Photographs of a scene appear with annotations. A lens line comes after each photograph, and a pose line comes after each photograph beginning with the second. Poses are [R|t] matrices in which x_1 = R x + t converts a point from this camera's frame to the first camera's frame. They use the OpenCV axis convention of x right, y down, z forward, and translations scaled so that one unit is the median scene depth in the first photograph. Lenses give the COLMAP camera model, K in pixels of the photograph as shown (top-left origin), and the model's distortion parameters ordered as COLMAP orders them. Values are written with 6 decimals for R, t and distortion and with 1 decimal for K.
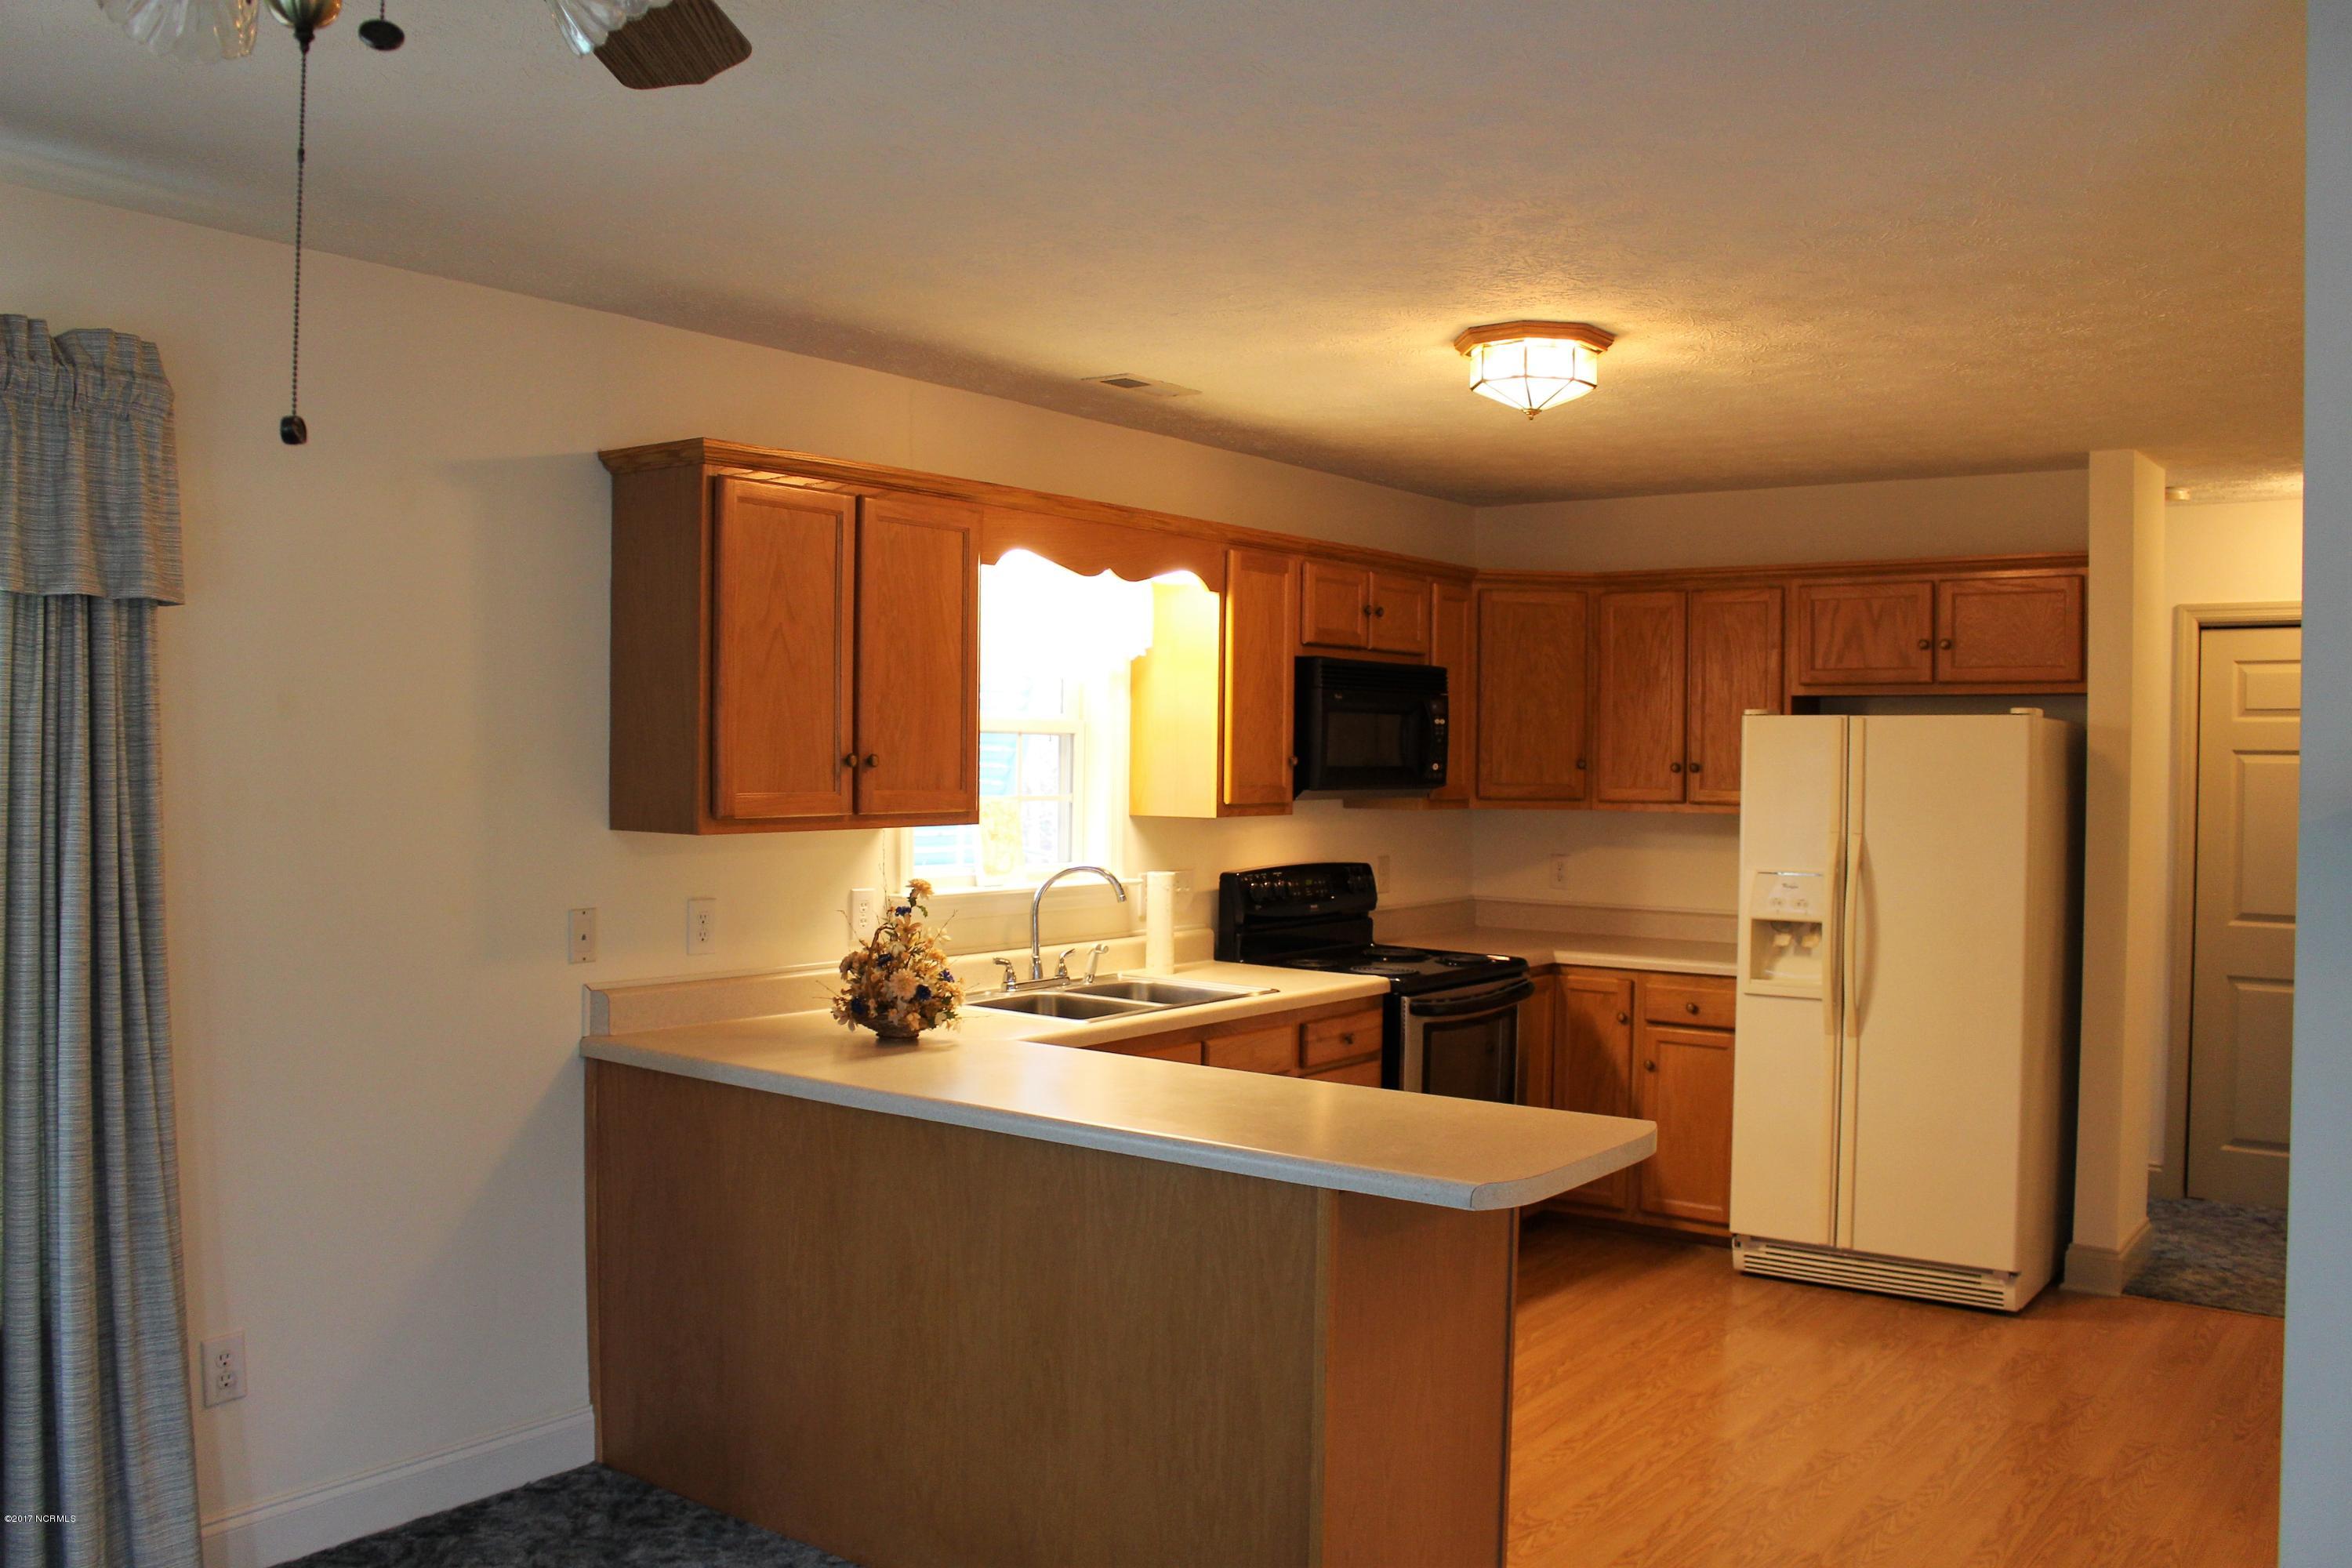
lens RADIAL K [[1946.8, 0, 1179.8], [0, 1946.8, 794.8], [0, 0, 1]] dist [-0.155549, 0.113316]
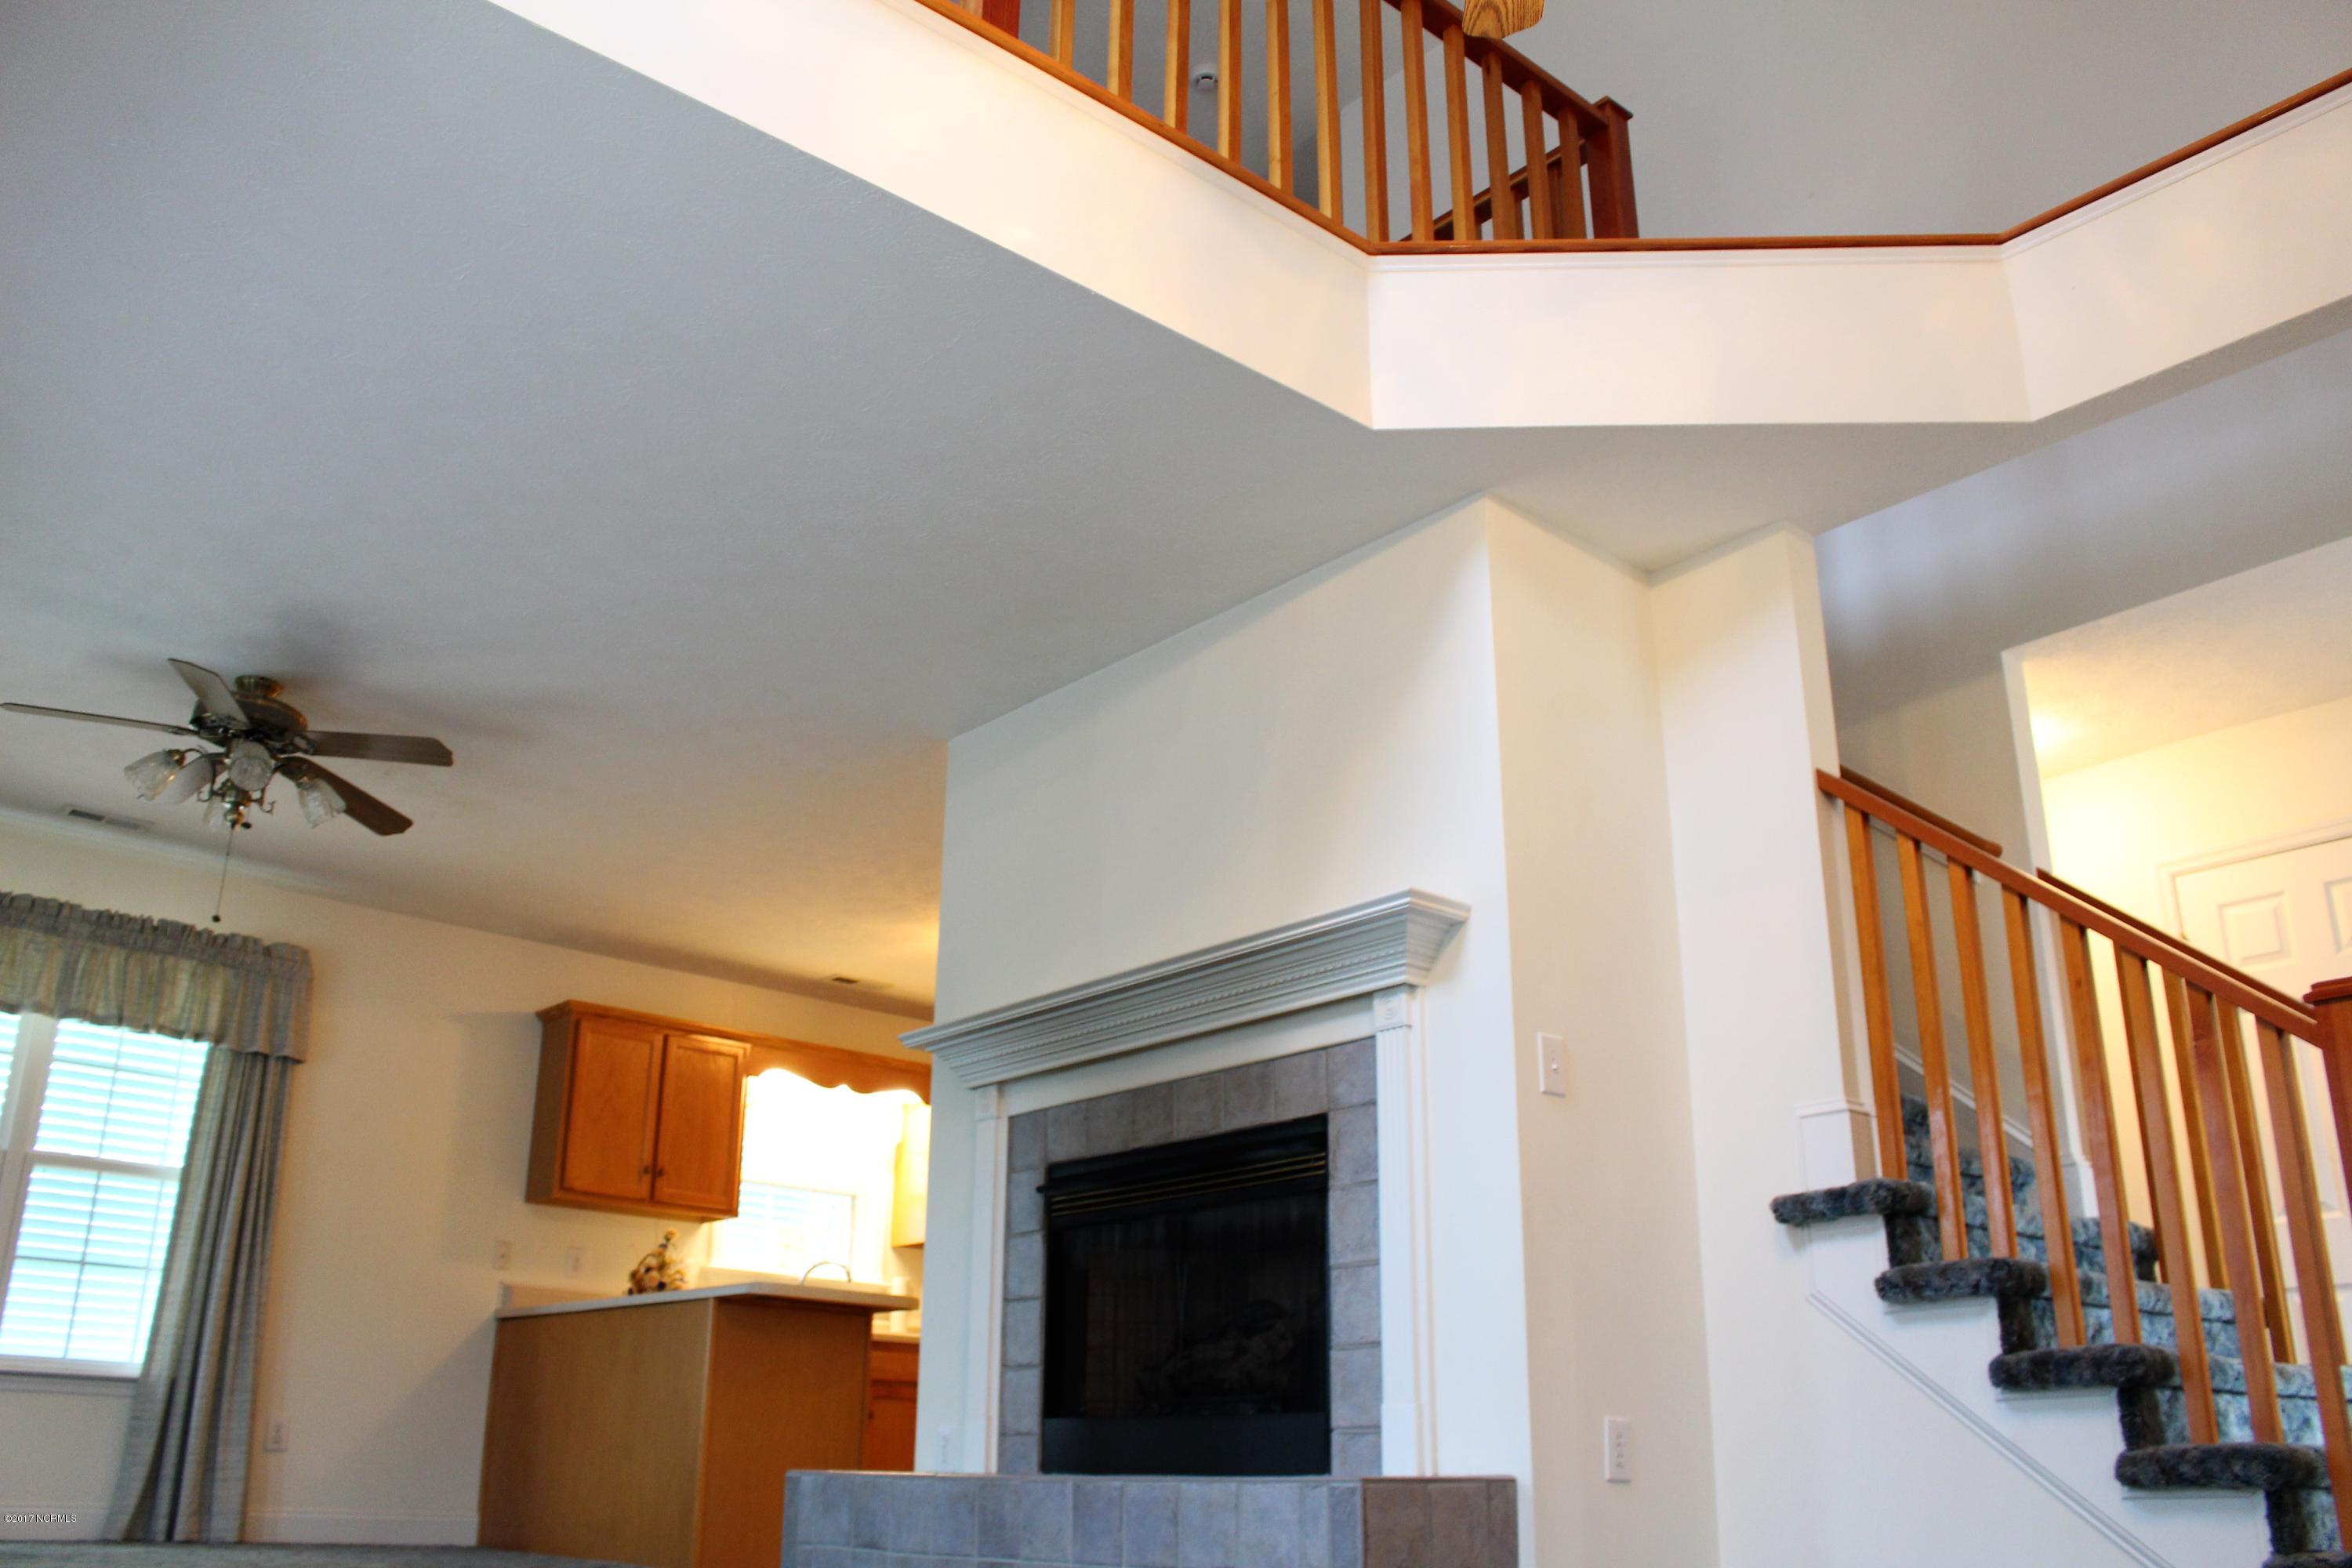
lens RADIAL K [[1946.8, 0, 1164.0], [0, 1946.8, 795.4], [0, 0, 1]] dist [-0.155549, 0.113316]
pose [[0.976519, -0.072995, -0.202689, 0.731732], [-0.004591, 0.933582, -0.358335, 0.311280], [0.215383, 0.350852, 0.911325, -0.731130]]
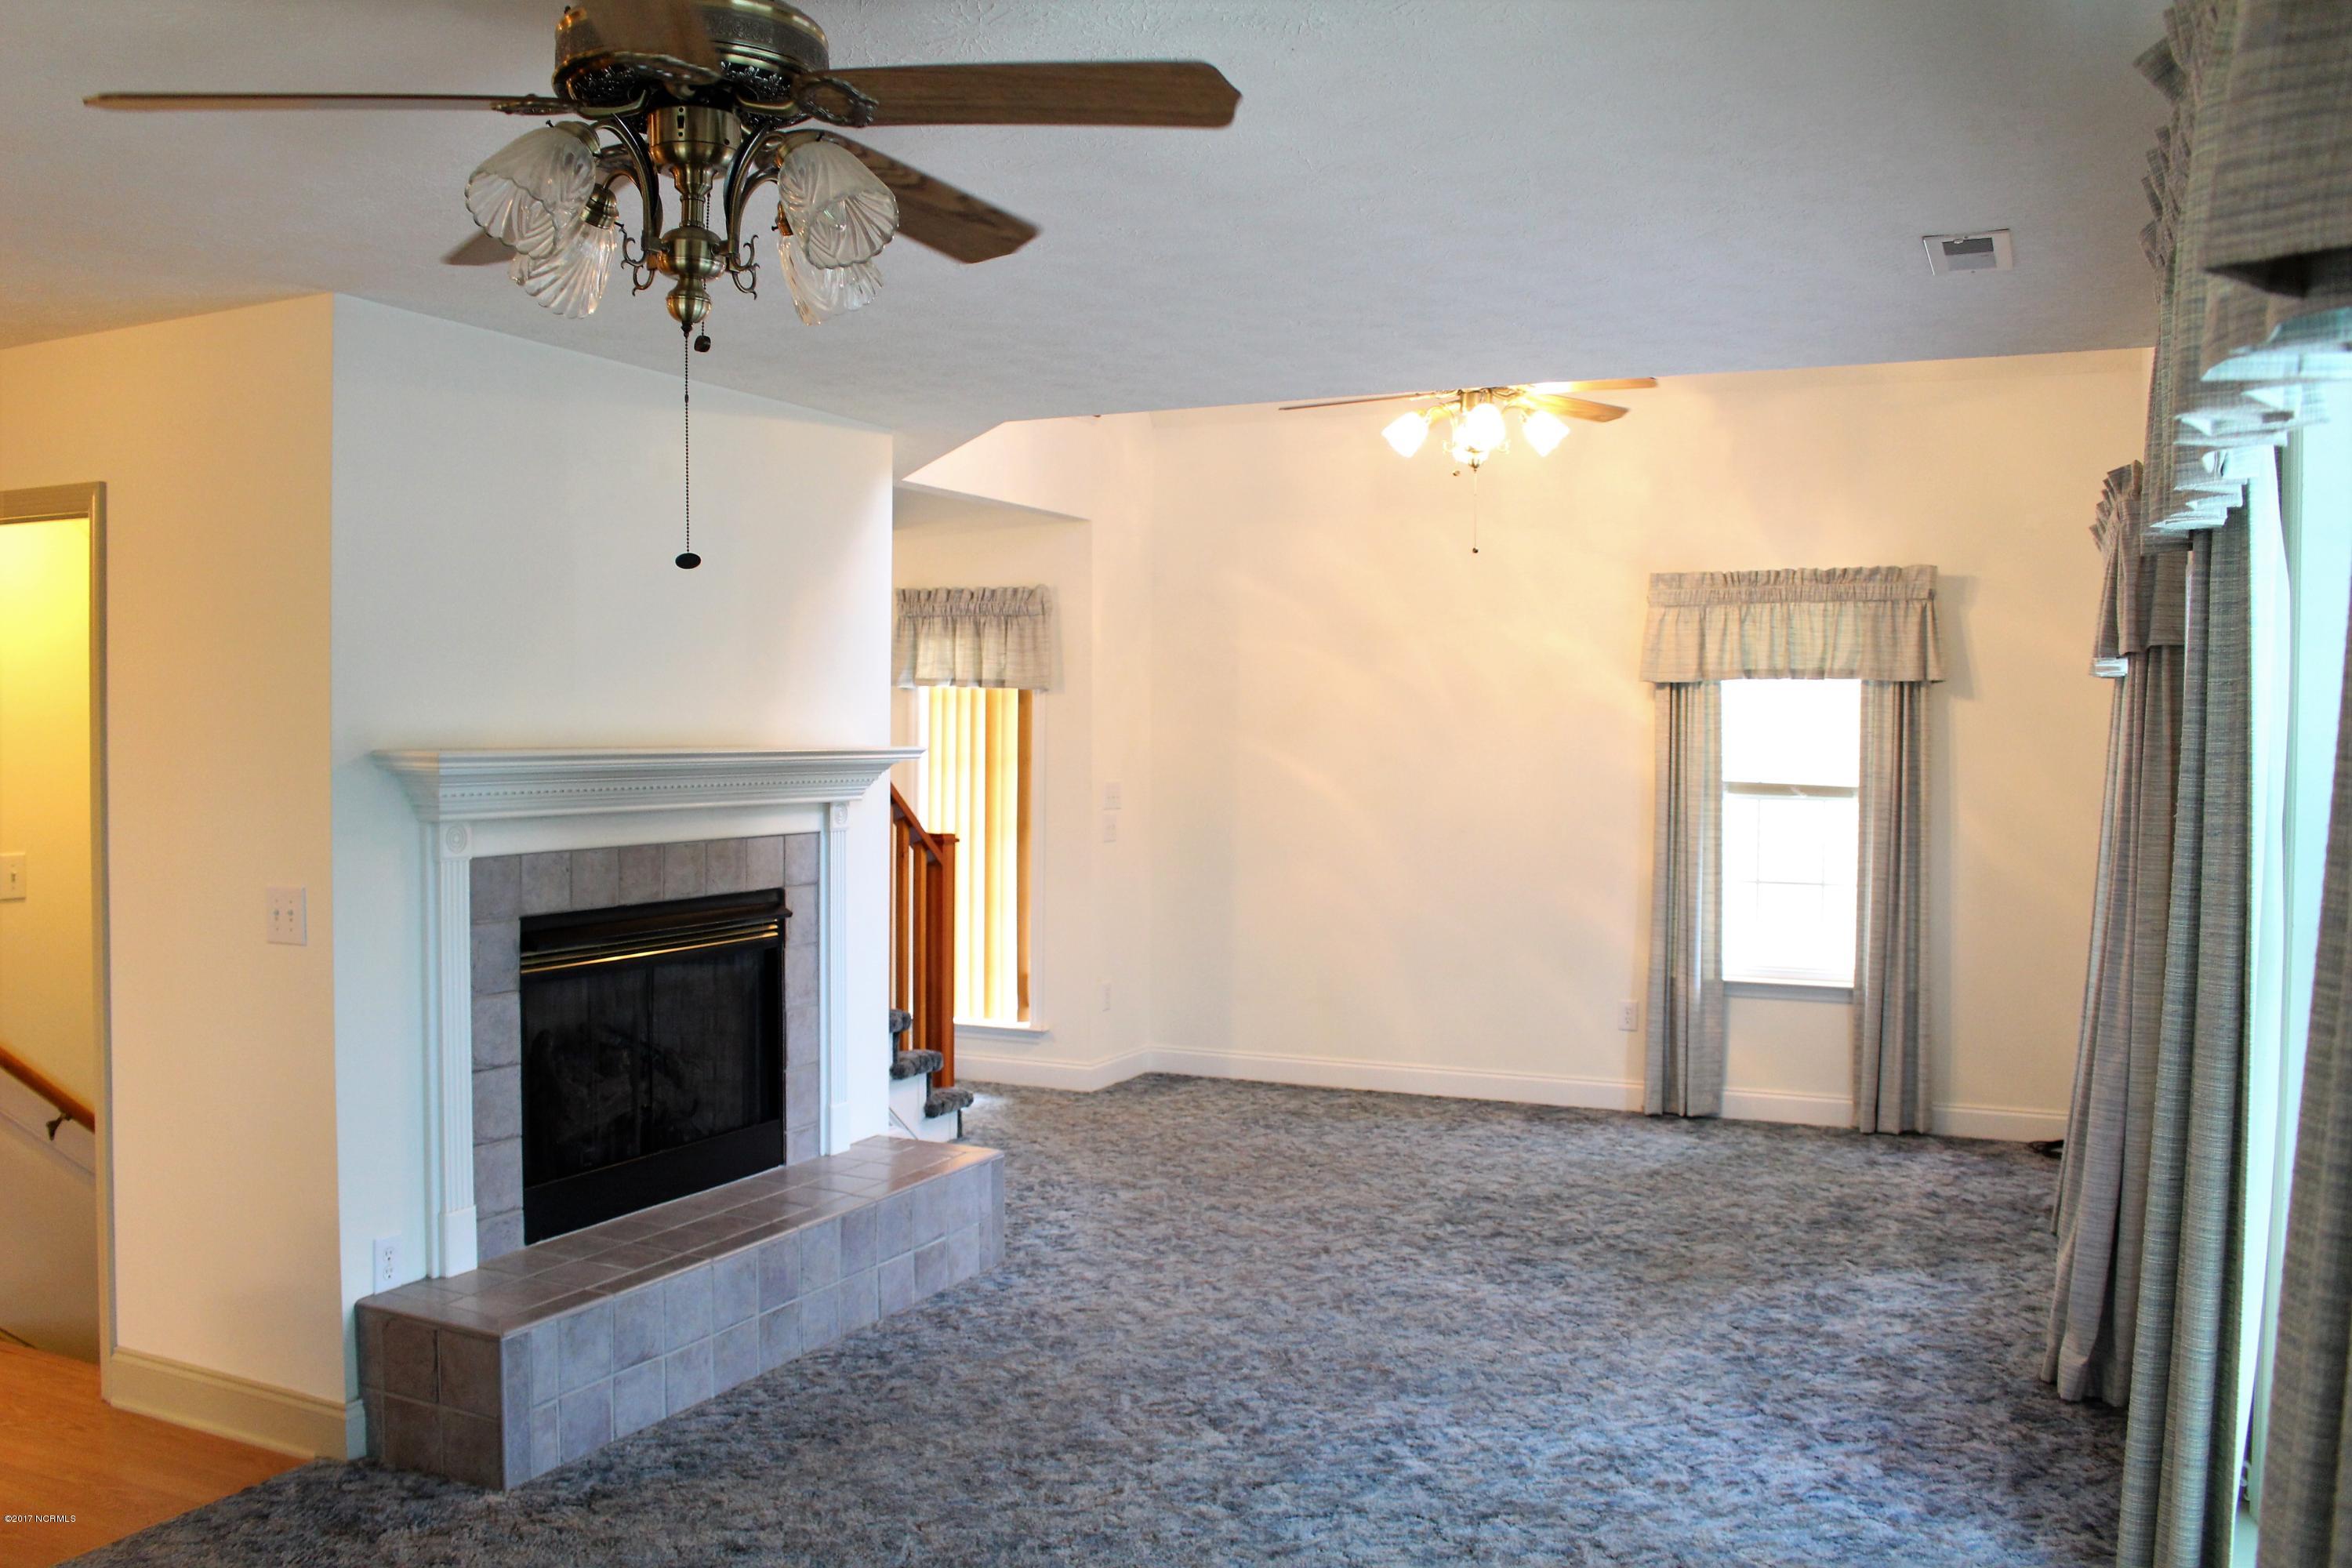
lens RADIAL K [[1946.8, 0, 1169.3], [0, 1946.8, 788.7], [0, 0, 1]] dist [-0.155549, 0.113316]
pose [[-0.199185, -0.044050, 0.978971, -0.718720], [0.003129, 0.998956, 0.045586, -0.025926], [-0.979957, 0.012143, -0.198840, 0.295417]]
